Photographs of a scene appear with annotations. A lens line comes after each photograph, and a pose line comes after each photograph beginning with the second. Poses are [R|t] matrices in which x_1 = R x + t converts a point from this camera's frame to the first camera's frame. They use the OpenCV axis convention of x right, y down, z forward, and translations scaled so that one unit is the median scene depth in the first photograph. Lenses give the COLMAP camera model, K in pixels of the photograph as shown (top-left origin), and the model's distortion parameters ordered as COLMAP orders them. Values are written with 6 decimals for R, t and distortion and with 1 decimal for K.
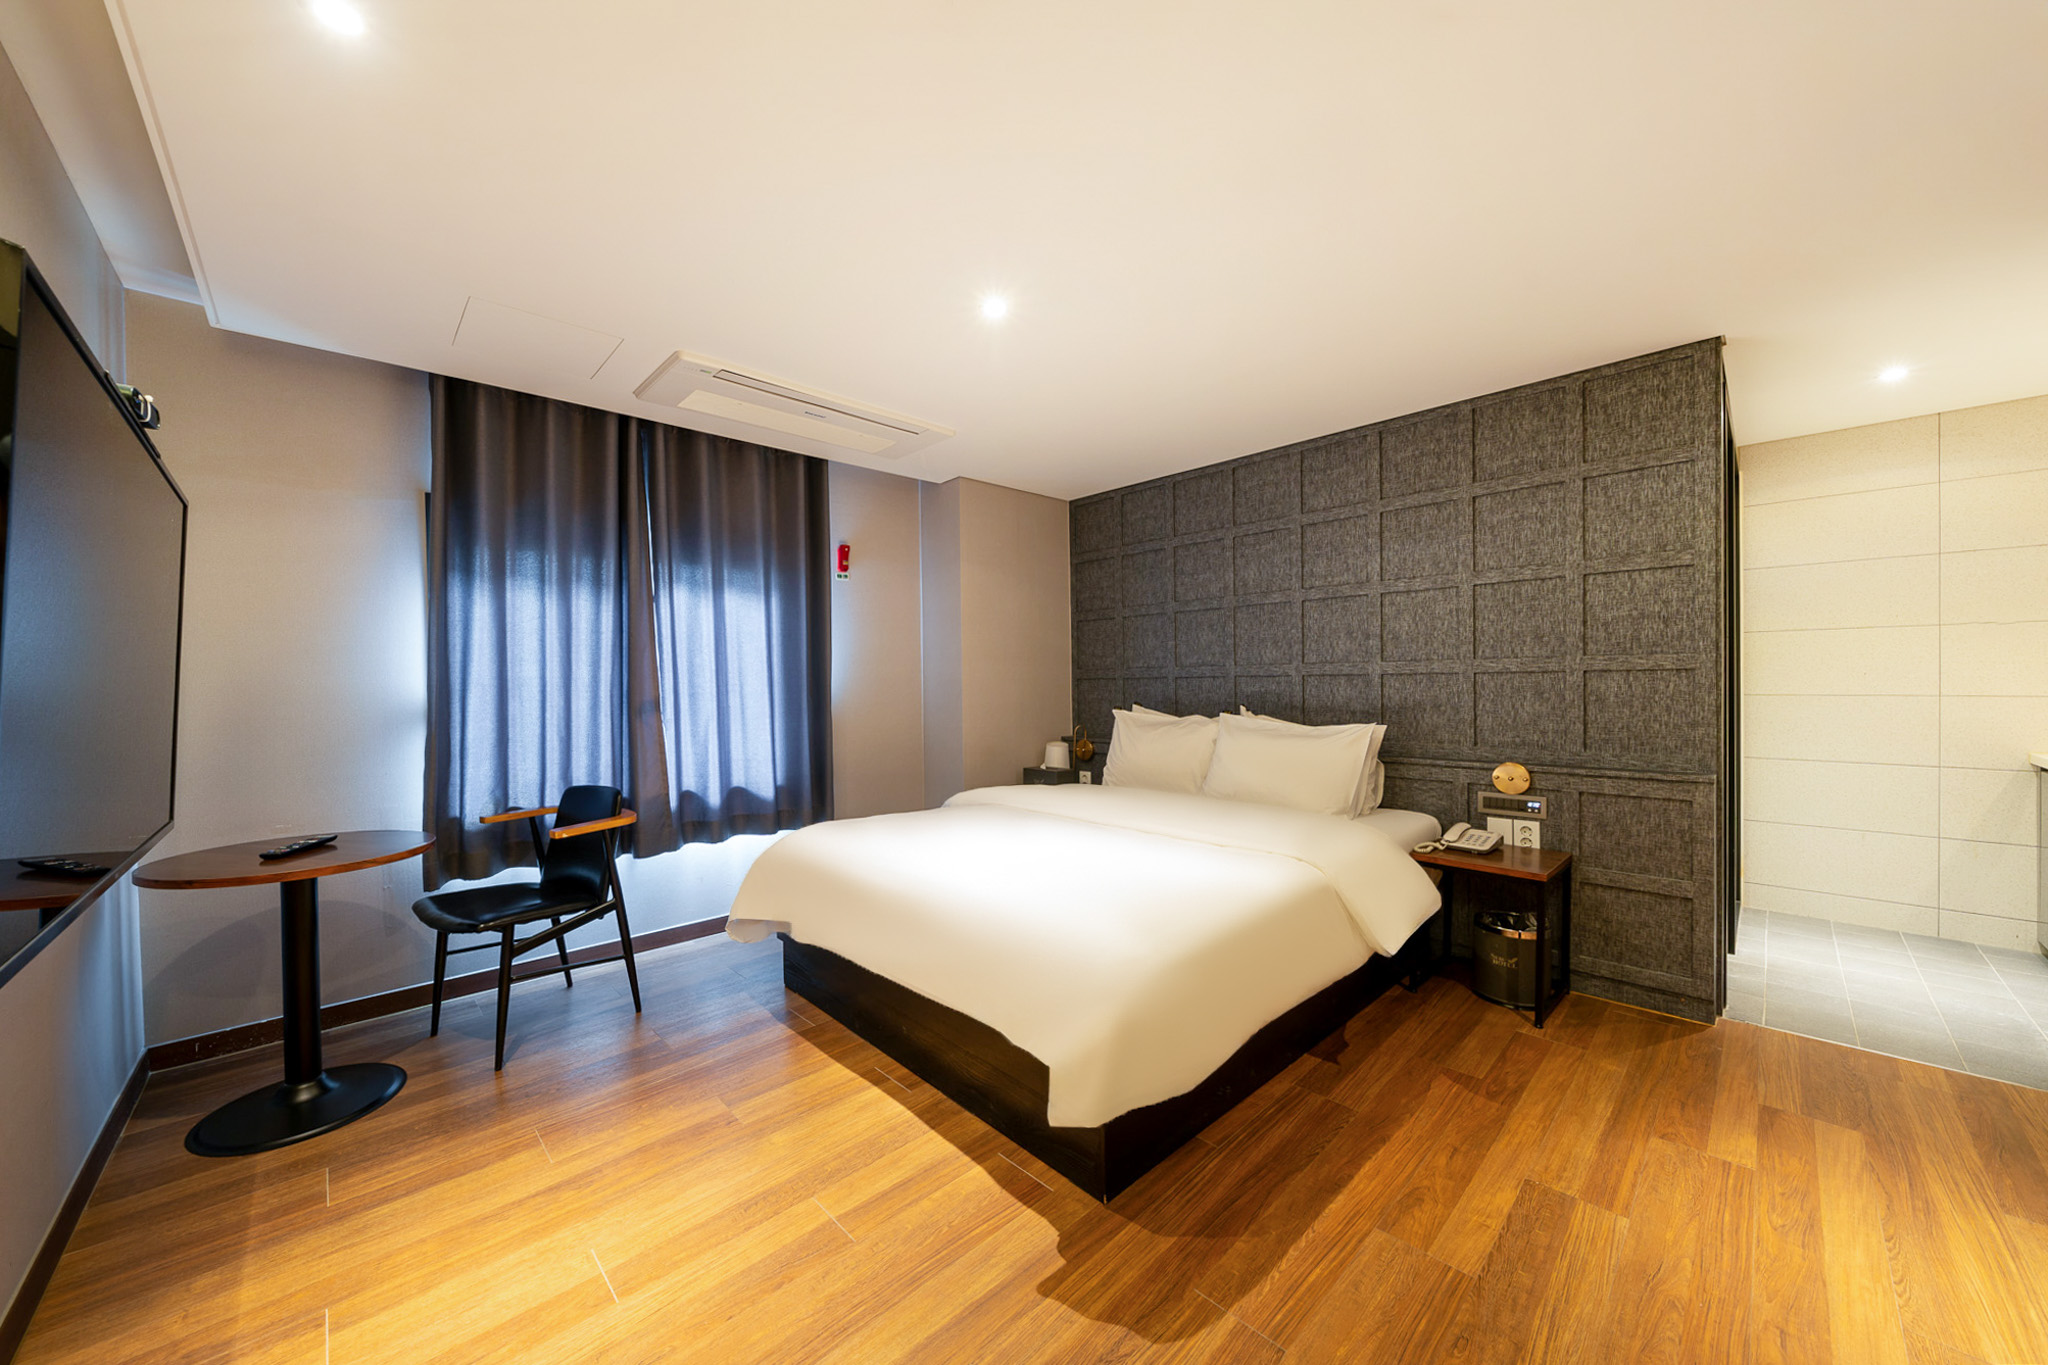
lens RADIAL K [[740.2, 0, 1012.5], [0, 740.2, 690.9], [0, 0, 1]] dist [0.000301, -0.000105]
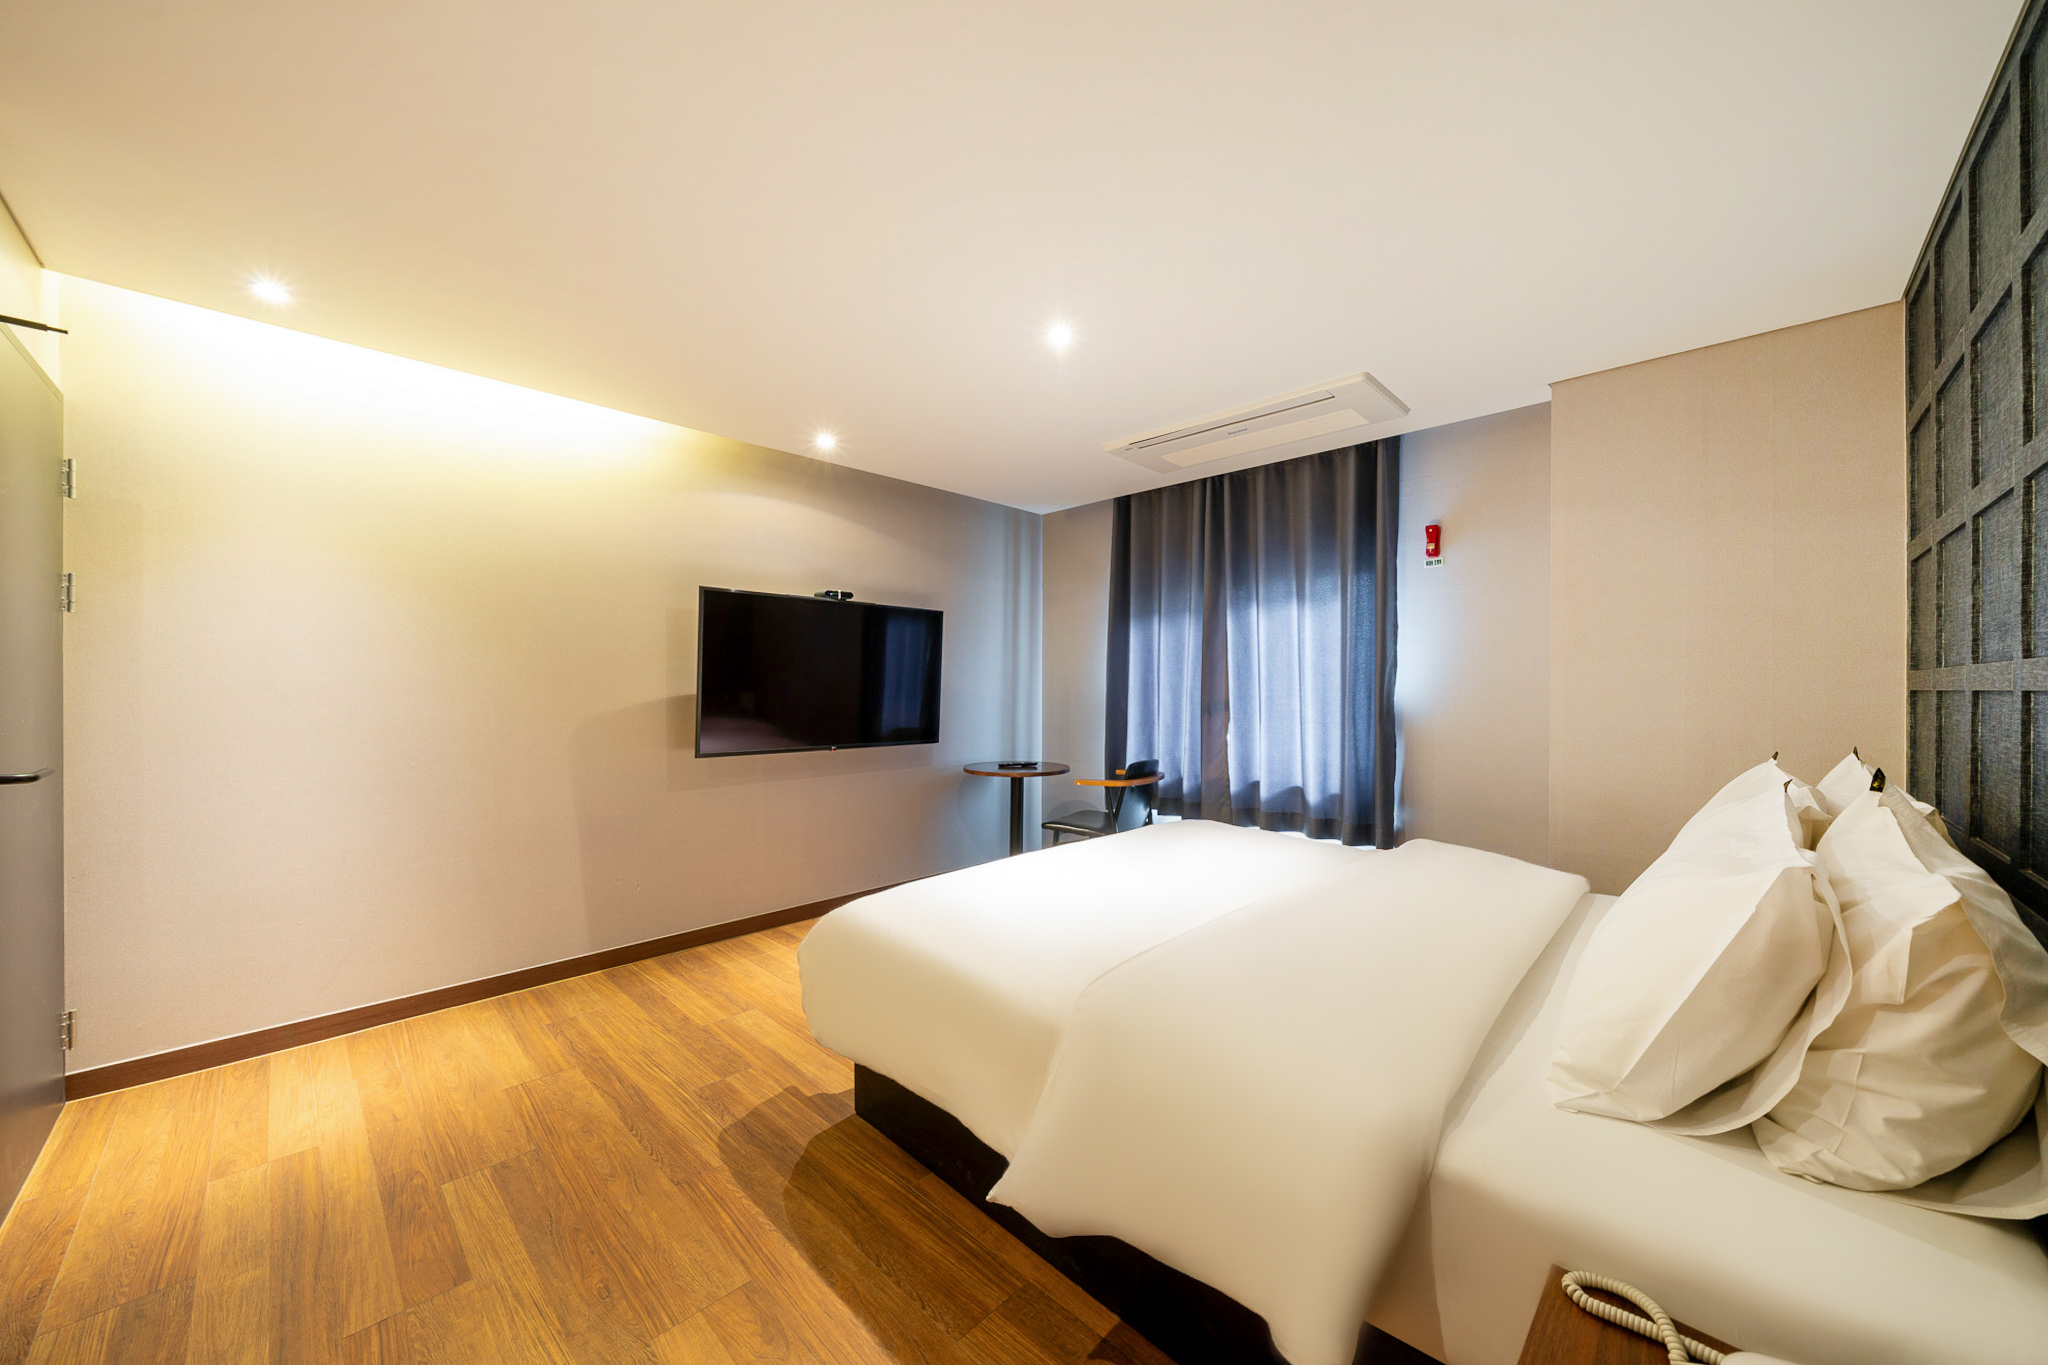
lens RADIAL K [[735.3, 0, 1067.5], [0, 735.3, 686.9], [0, 0, 1]] dist [-0.003248, -0.000043]
pose [[0.061124, 0.015939, -0.998003, 0.811650], [-0.020470, 0.999682, 0.014712, -0.025468], [0.997920, 0.019530, 0.061431, 0.754872]]
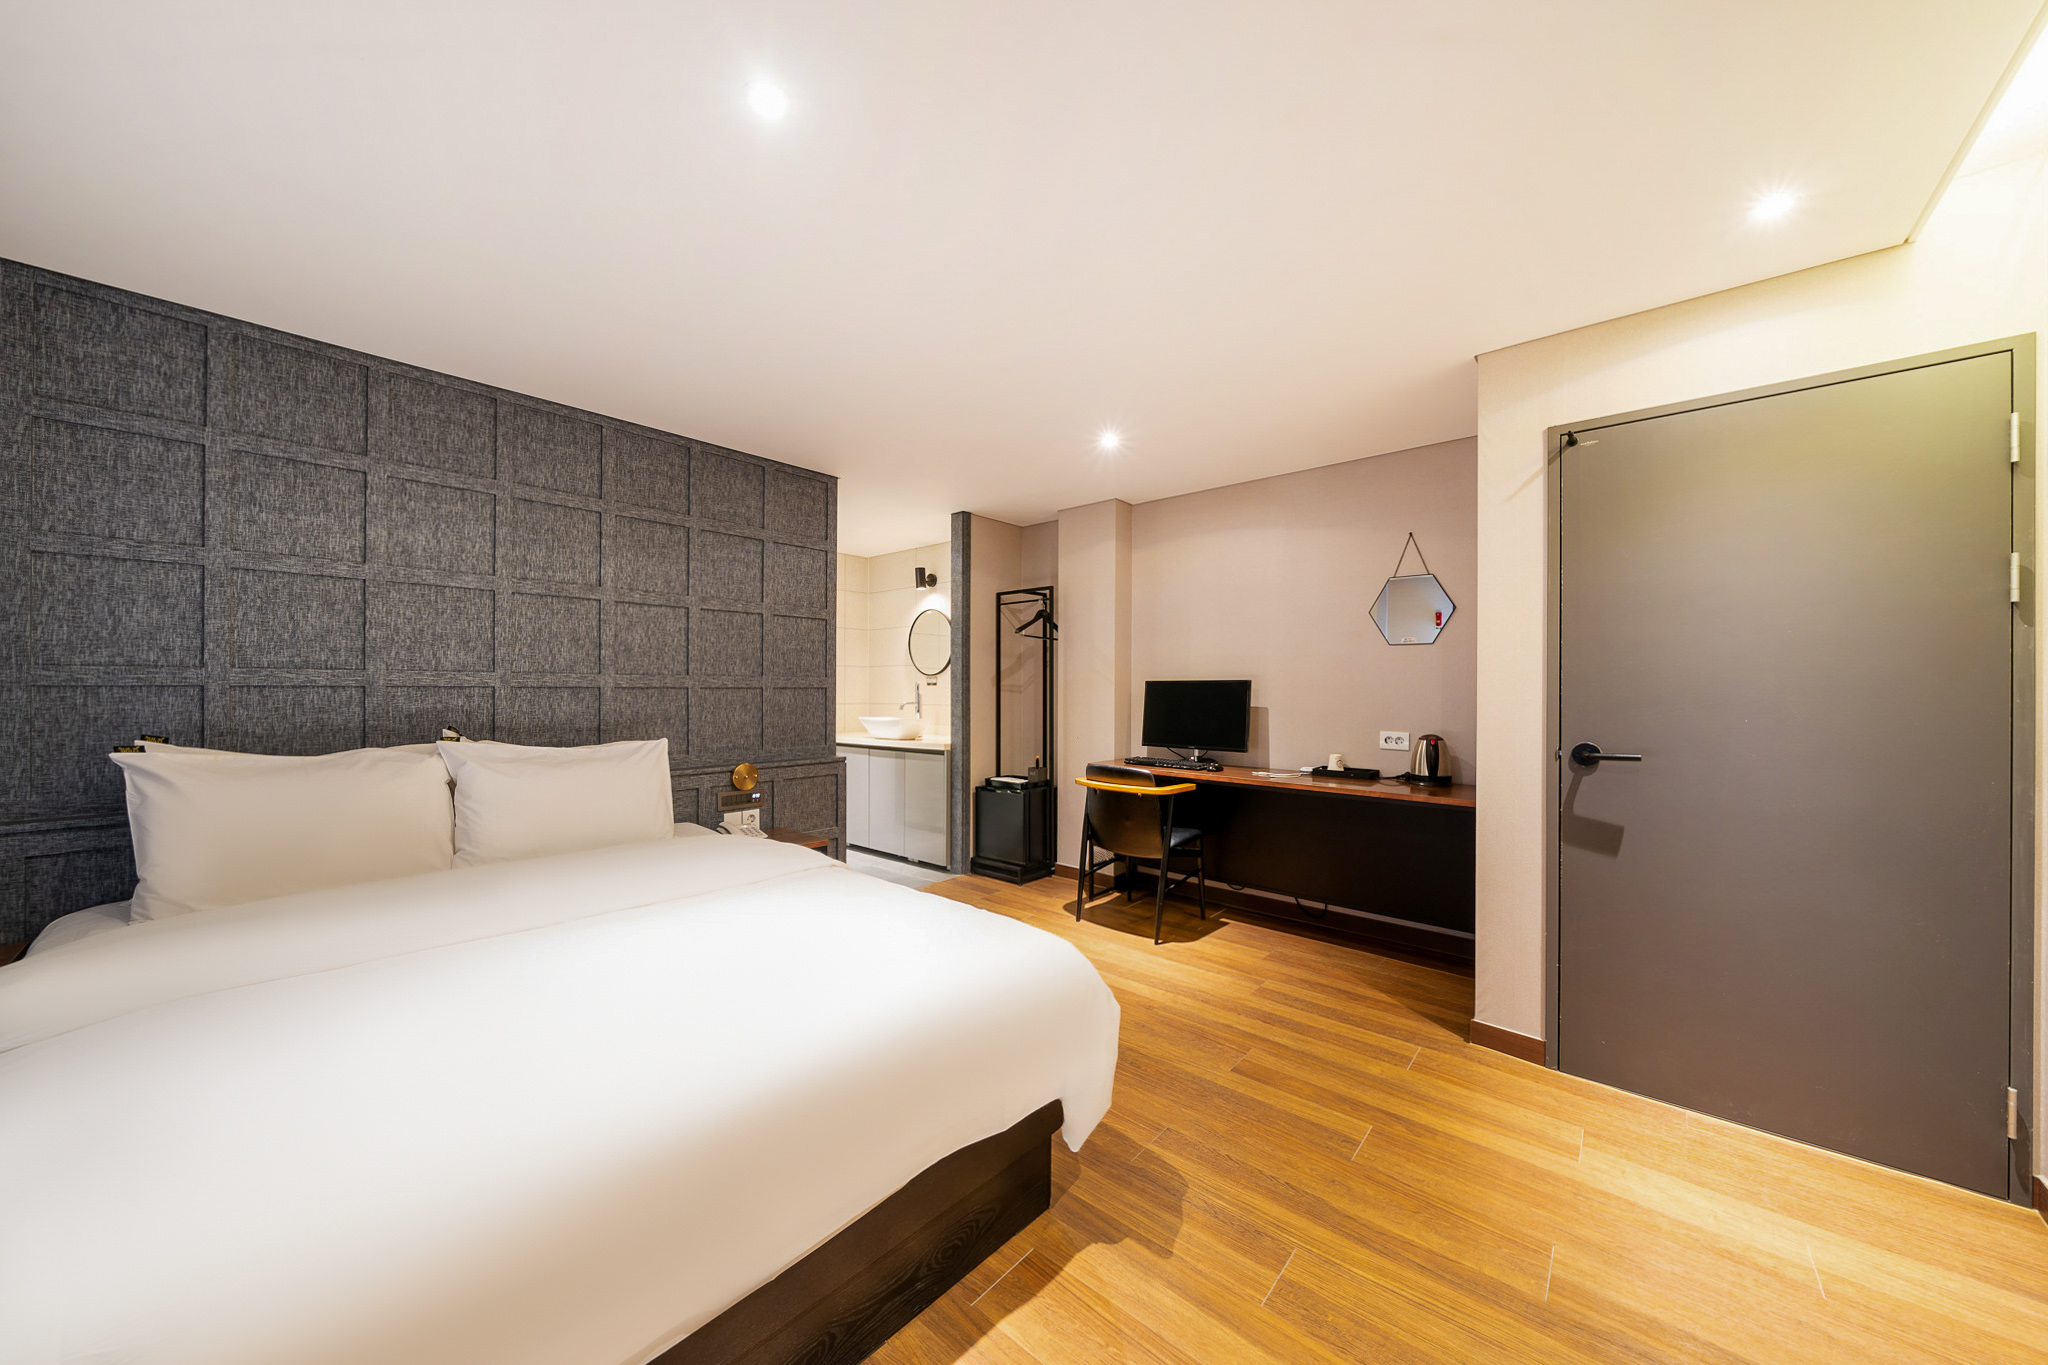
lens RADIAL K [[698.0, 0, 1020.3], [0, 698.0, 690.1], [0, 0, 1]] dist [-0.009147, -0.000046]
pose [[-0.091020, 0.013046, 0.995764, -0.494815], [0.013068, 0.999844, -0.011905, -0.002326], [-0.995763, 0.011929, -0.091176, 0.667363]]
